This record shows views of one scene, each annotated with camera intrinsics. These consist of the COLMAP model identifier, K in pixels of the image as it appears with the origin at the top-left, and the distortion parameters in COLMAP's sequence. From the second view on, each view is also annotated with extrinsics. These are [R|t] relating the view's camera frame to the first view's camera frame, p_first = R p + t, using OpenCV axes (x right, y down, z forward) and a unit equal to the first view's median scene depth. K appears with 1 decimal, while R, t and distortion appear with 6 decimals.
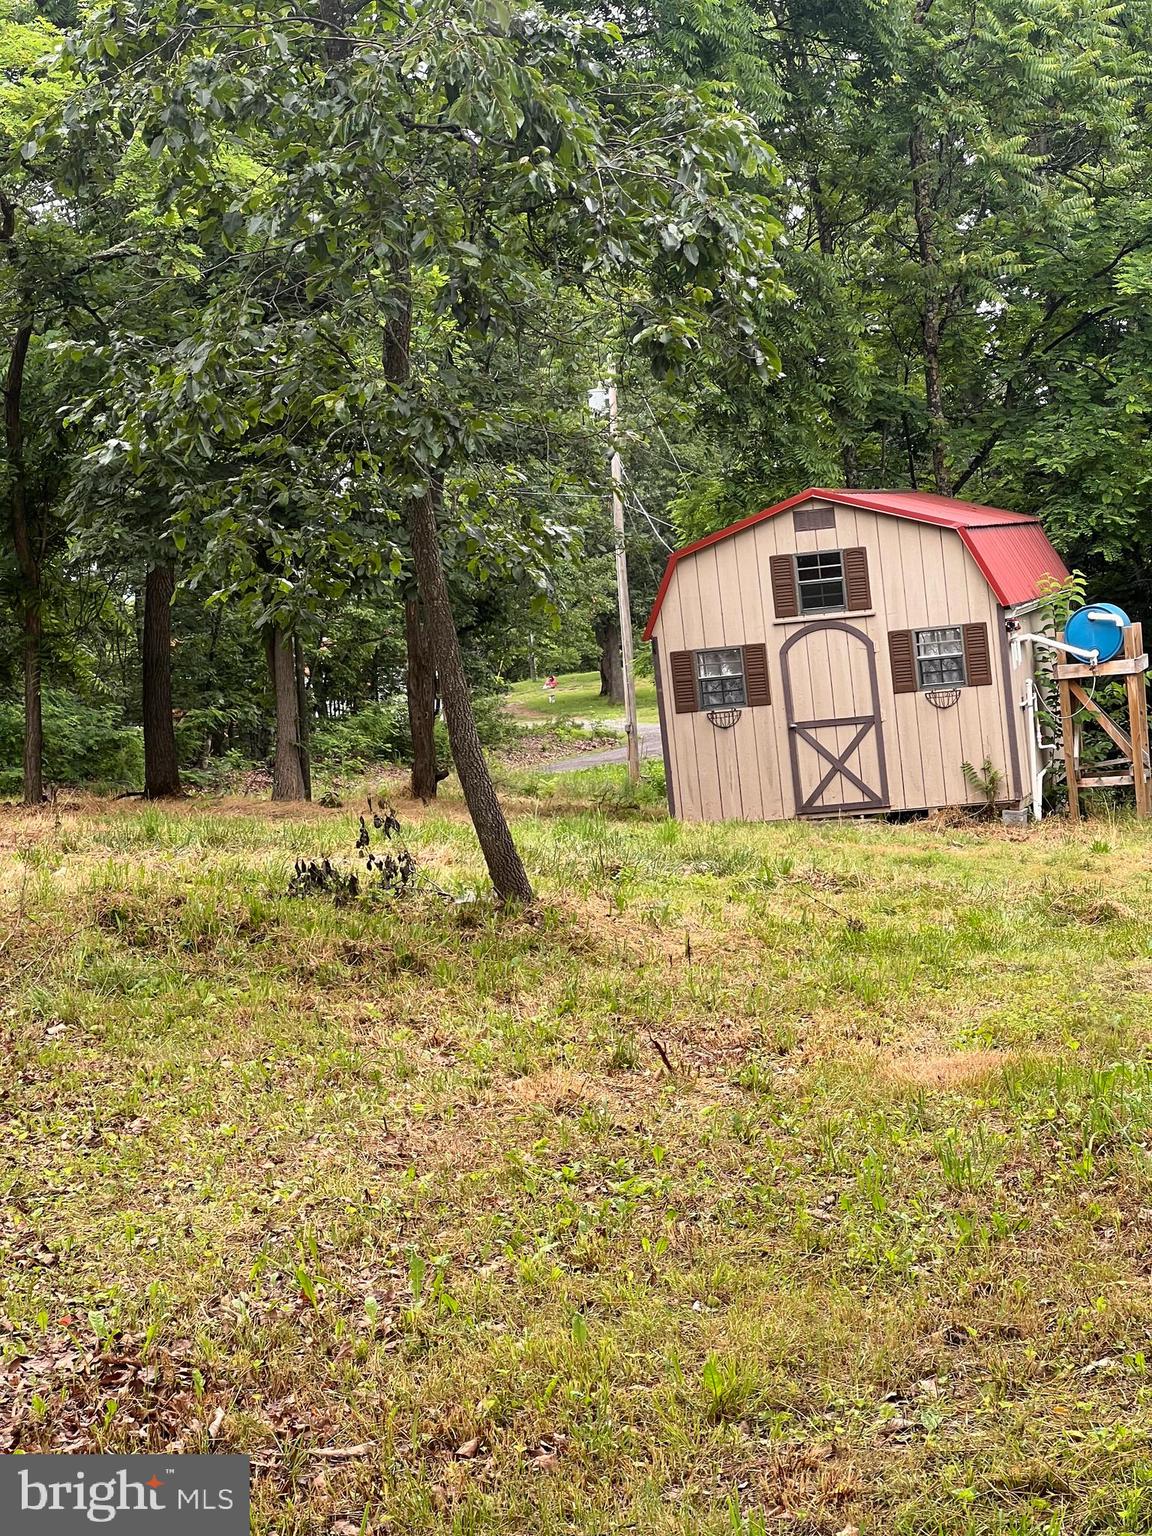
lens RADIAL K [[3401.8, 0, 513.1], [0, 3401.8, 773.9], [0, 0, 1]] dist [0.117960, 0.000000]
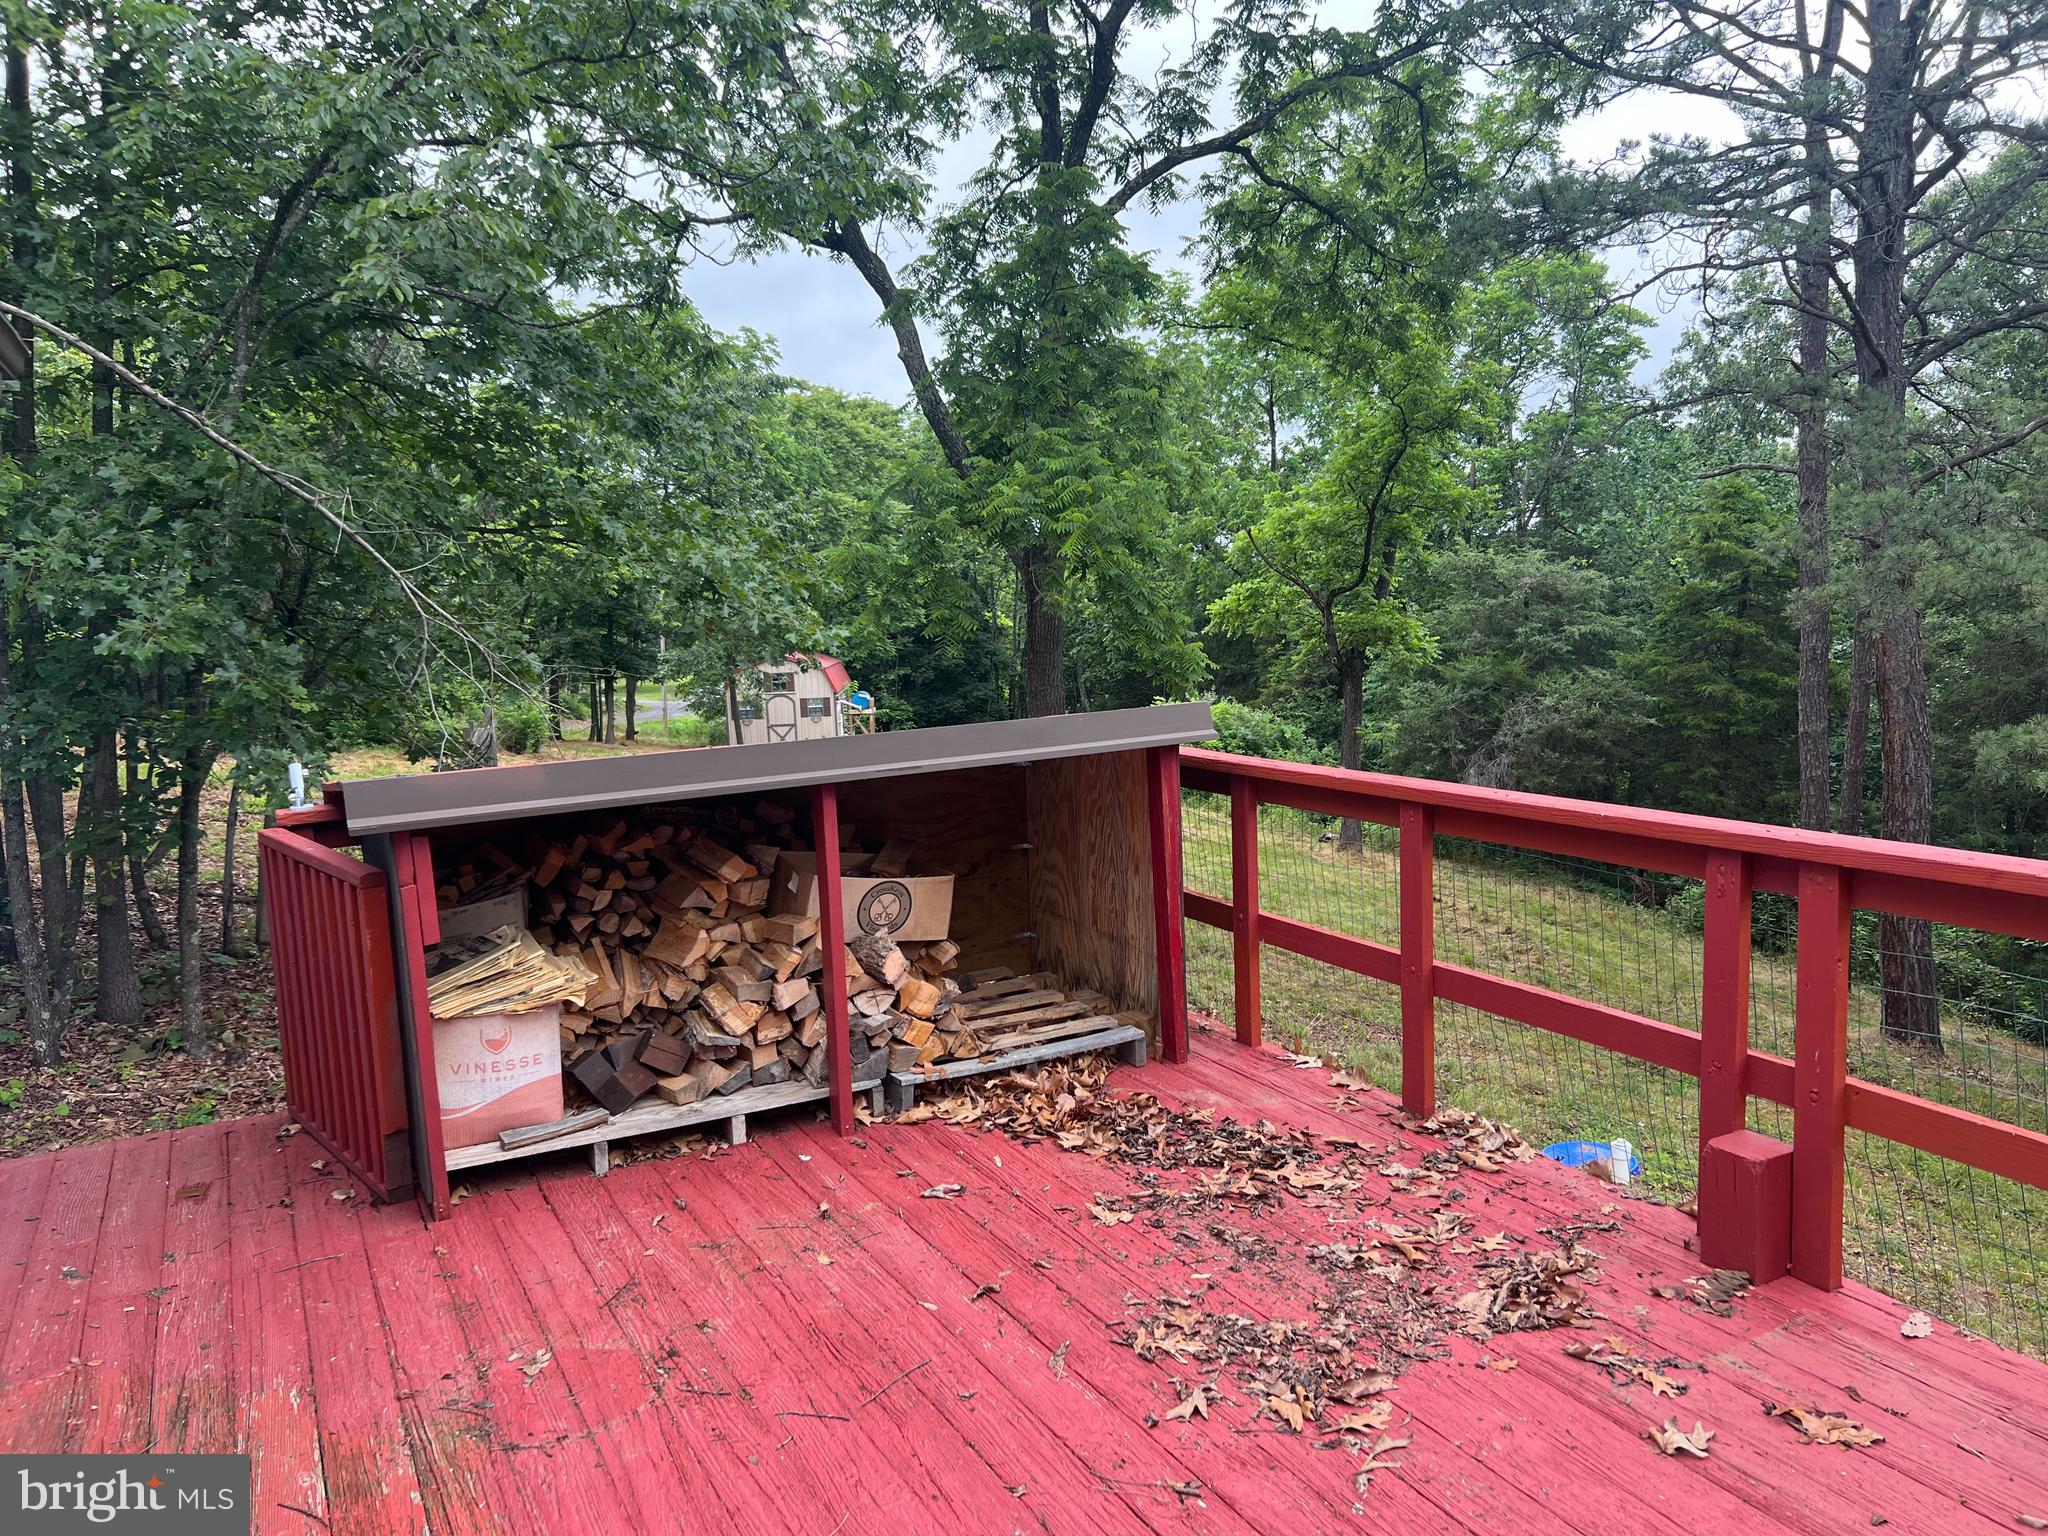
lens RADIAL K [[1532.4, 0, 1038.1], [0, 1532.4, 779.0], [0, 0, 1]] dist [0.055139, -0.057099]
pose [[0.950216, 0.023941, 0.310672, -0.130603], [-0.036027, 0.998798, 0.033223, -0.021592], [-0.309503, -0.042762, 0.949936, -0.487361]]
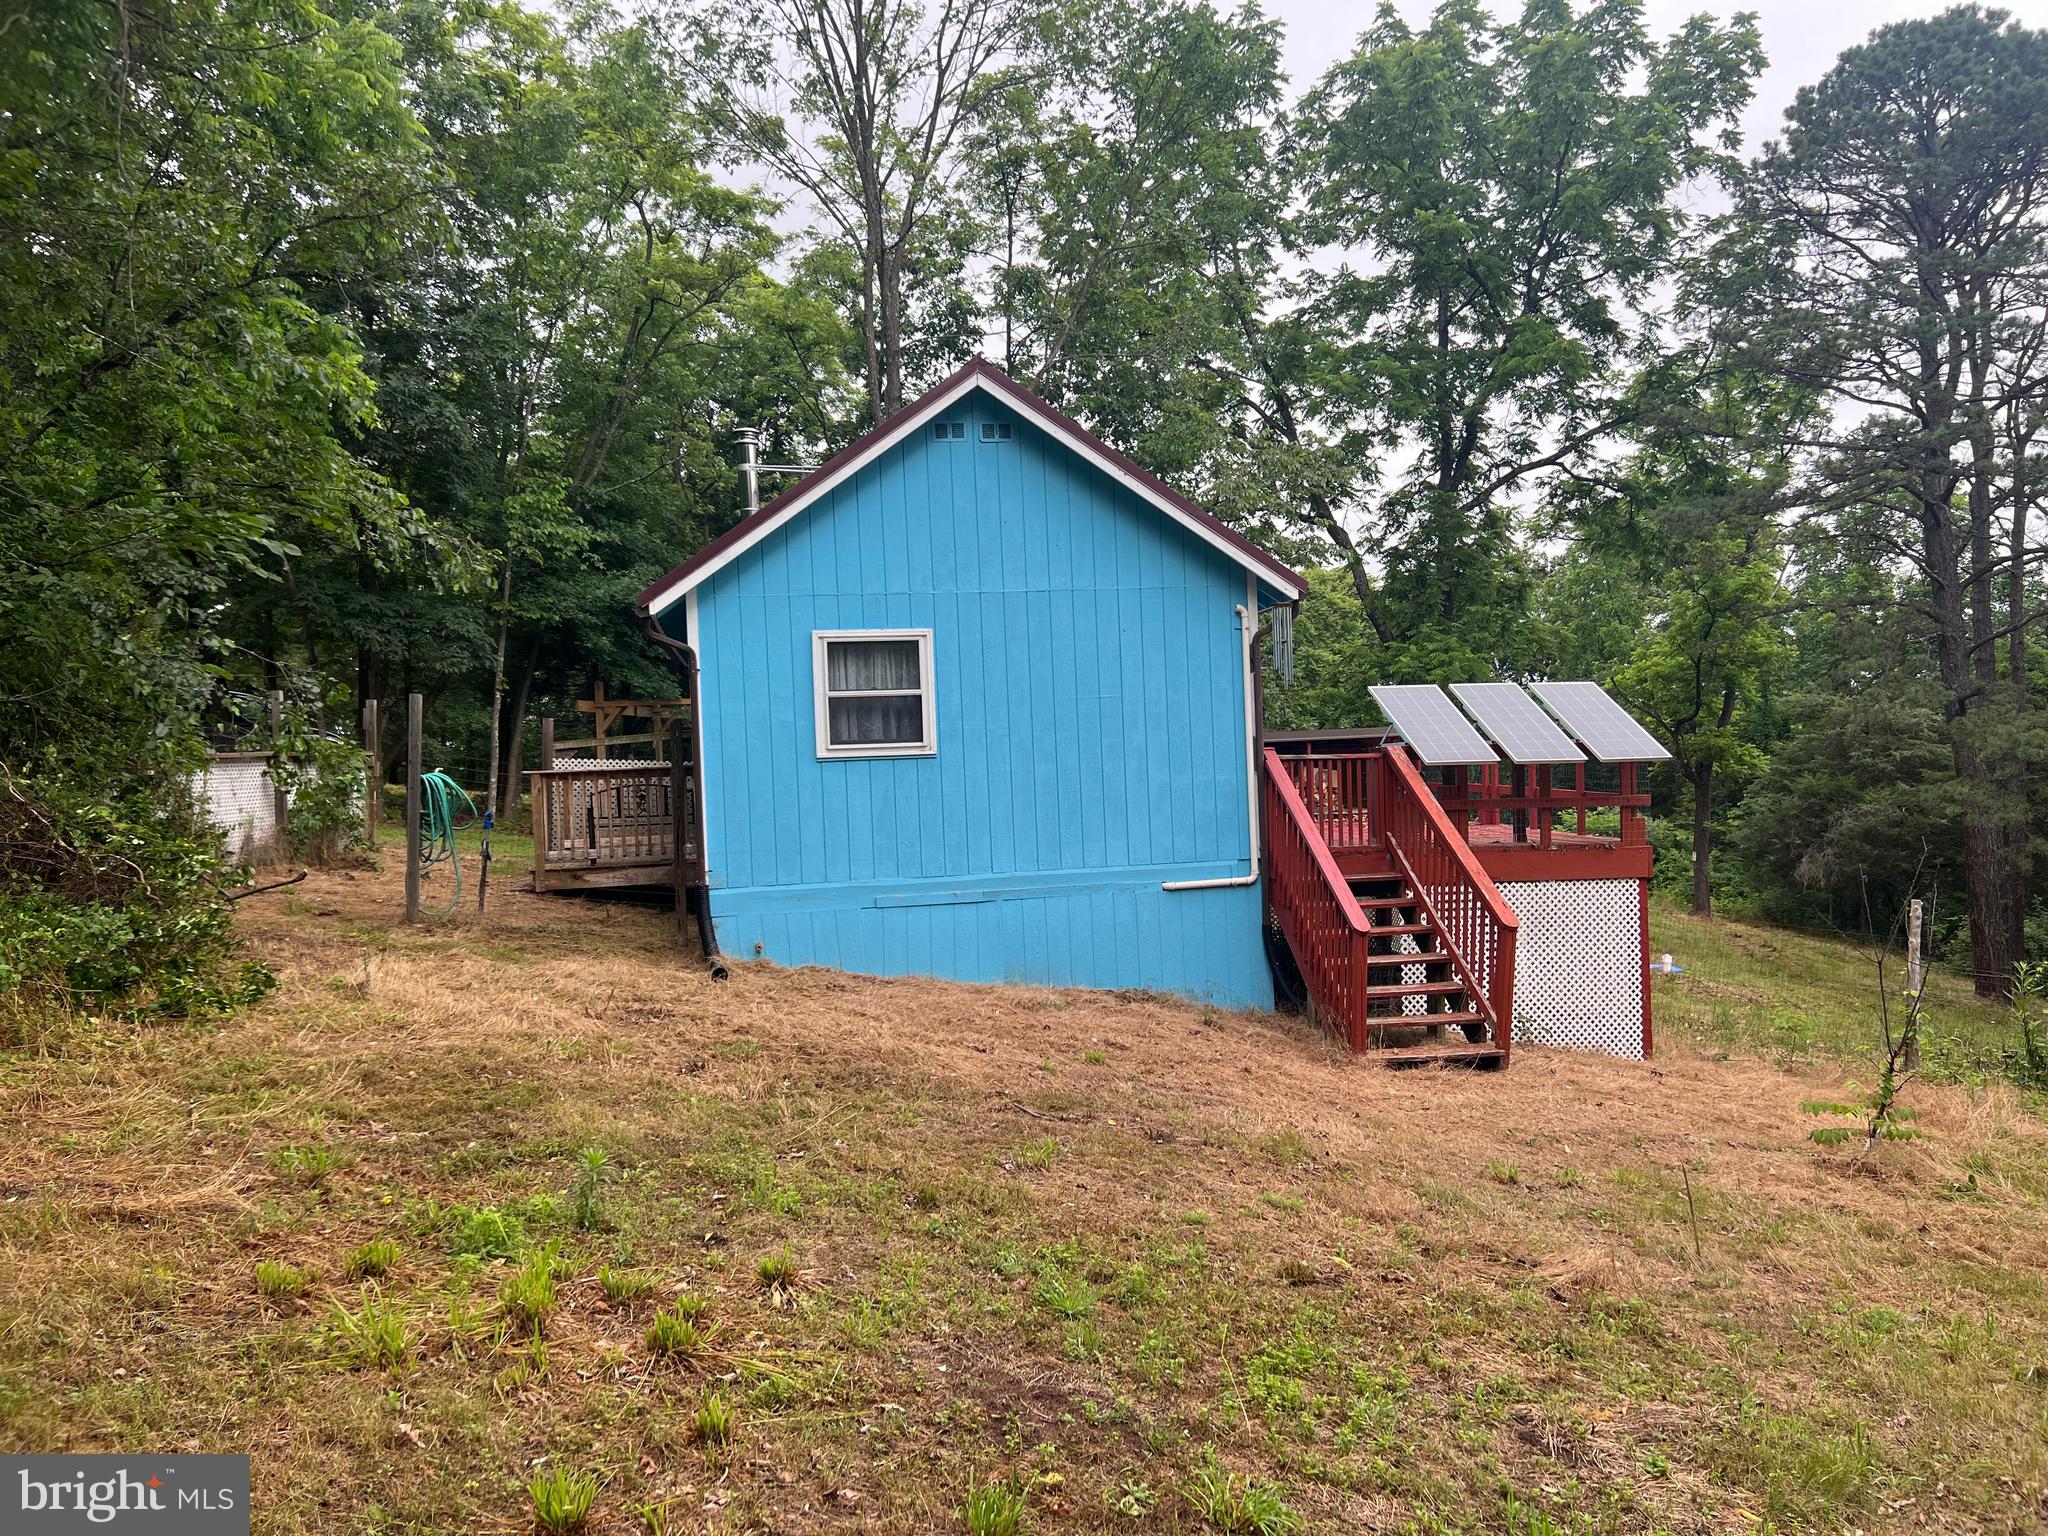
lens RADIAL K [[1532.4, 0, 1029.5], [0, 1532.4, 776.6], [0, 0, 1]] dist [0.055139, -0.057099]
pose [[0.997481, 0.070940, -0.000153, -0.210569], [-0.070877, 0.996502, -0.044264, 0.029757], [-0.002988, 0.044164, 0.999020, -0.928350]]
